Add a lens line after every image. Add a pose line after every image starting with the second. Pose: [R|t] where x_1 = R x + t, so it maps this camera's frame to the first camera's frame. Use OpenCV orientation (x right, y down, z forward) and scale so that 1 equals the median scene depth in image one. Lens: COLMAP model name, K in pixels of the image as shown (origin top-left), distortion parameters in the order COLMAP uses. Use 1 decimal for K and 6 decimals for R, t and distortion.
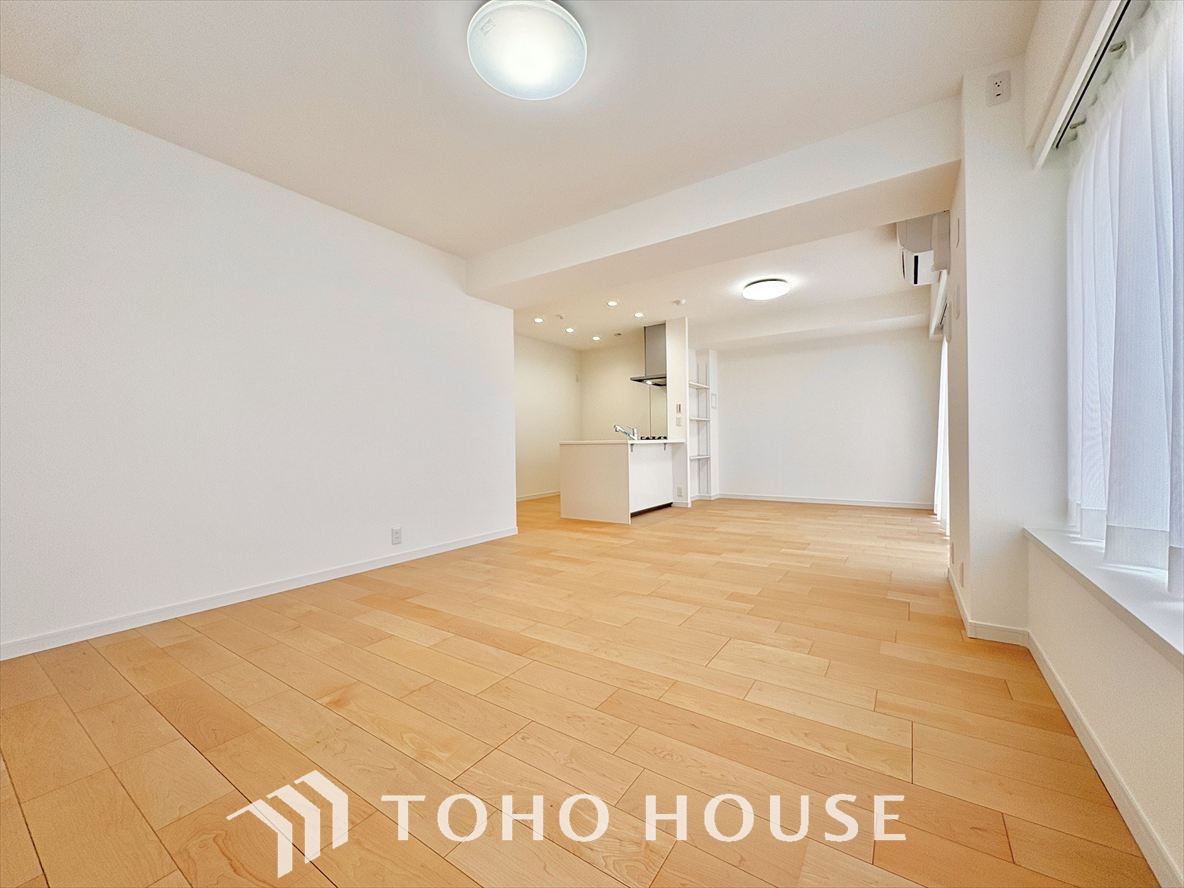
lens RADIAL K [[471.2, 0, 592.0], [0, 471.2, 444.0], [0, 0, 1]] dist [-0.000024, 0.000402]
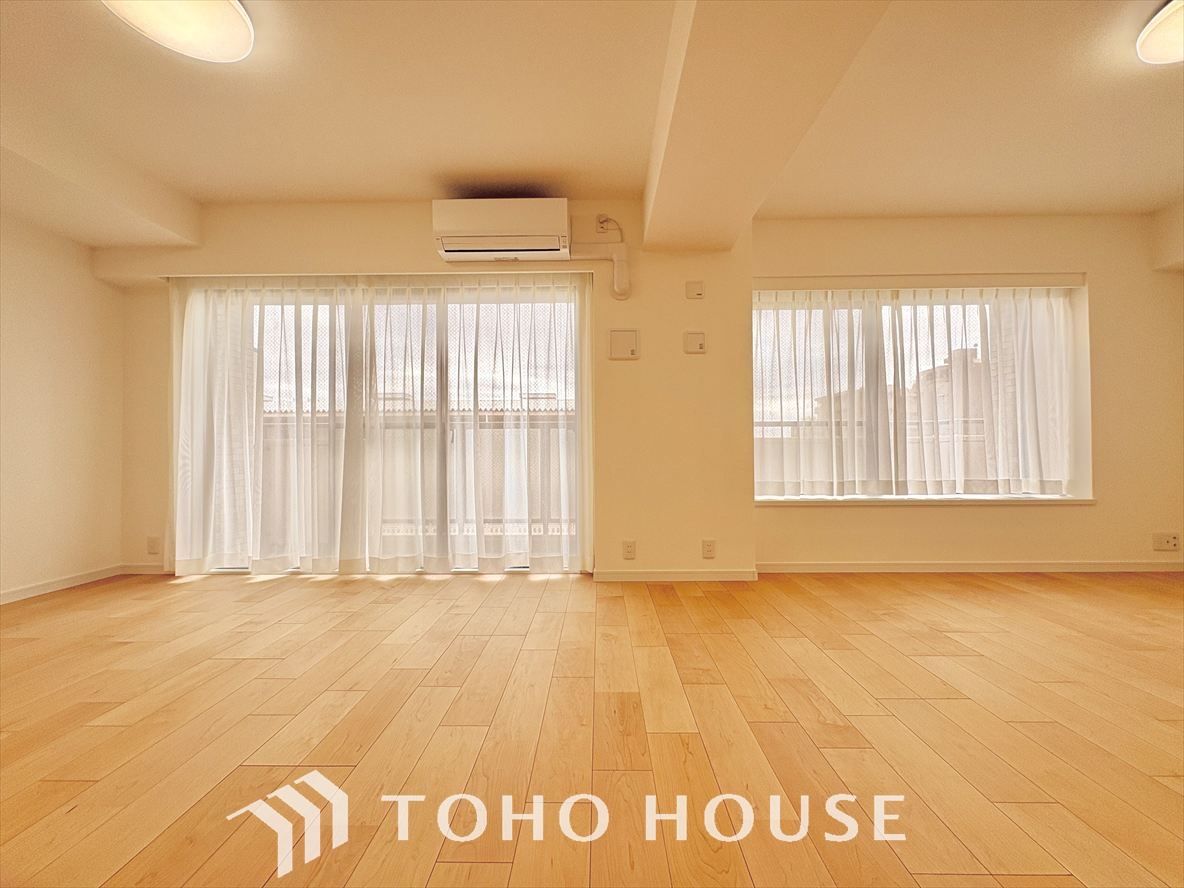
lens RADIAL K [[471.2, 0, 592.0], [0, 471.2, 444.0], [0, 0, 1]] dist [-0.000024, 0.000402]
pose [[-0.549601, 0.031071, 0.834849, -0.065916], [0.017677, 0.999517, -0.025562, 0.003426], [-0.835240, 0.000709, -0.549884, 0.890084]]
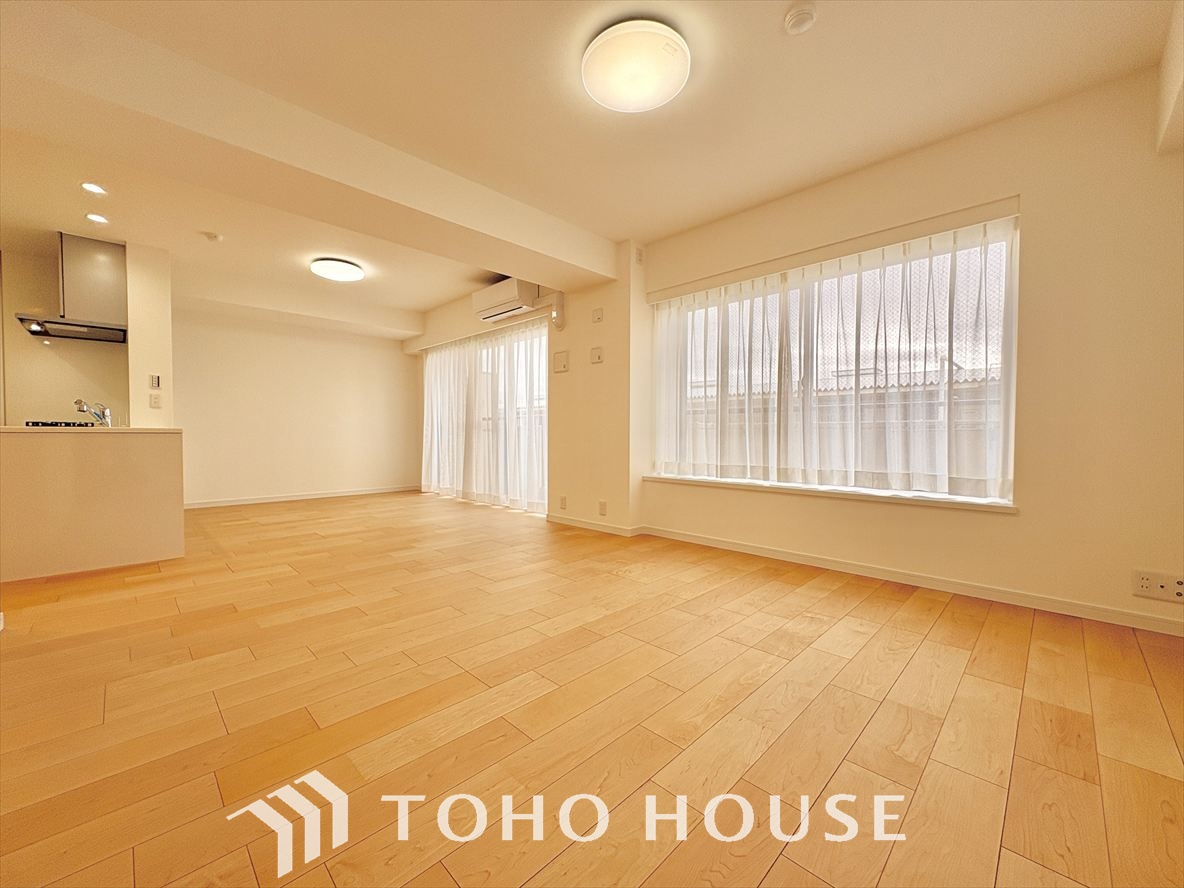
lens RADIAL K [[471.2, 0, 592.0], [0, 471.2, 444.0], [0, 0, 1]] dist [-0.000024, 0.000402]
pose [[0.186809, -0.006426, 0.982375, -0.433774], [-0.002114, 0.999974, 0.006943, 0.008567], [-0.982394, -0.003373, 0.186791, 0.314725]]
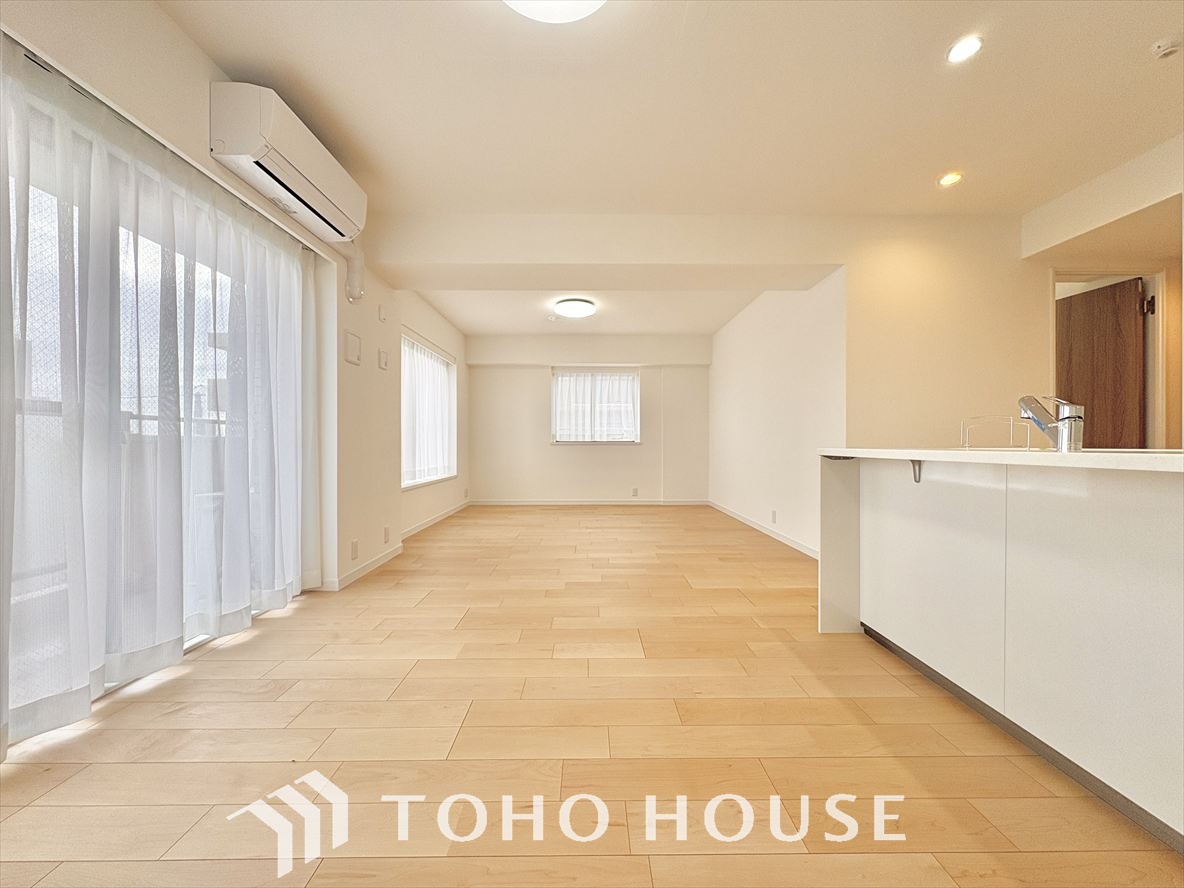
lens RADIAL K [[471.2, 0, 592.0], [0, 471.2, 444.0], [0, 0, 1]] dist [-0.000024, 0.000402]
pose [[-0.821360, 0.015591, -0.570197, 0.496780], [0.010015, 0.999866, 0.012914, -0.019324], [0.570323, 0.004896, -0.821406, 1.197811]]
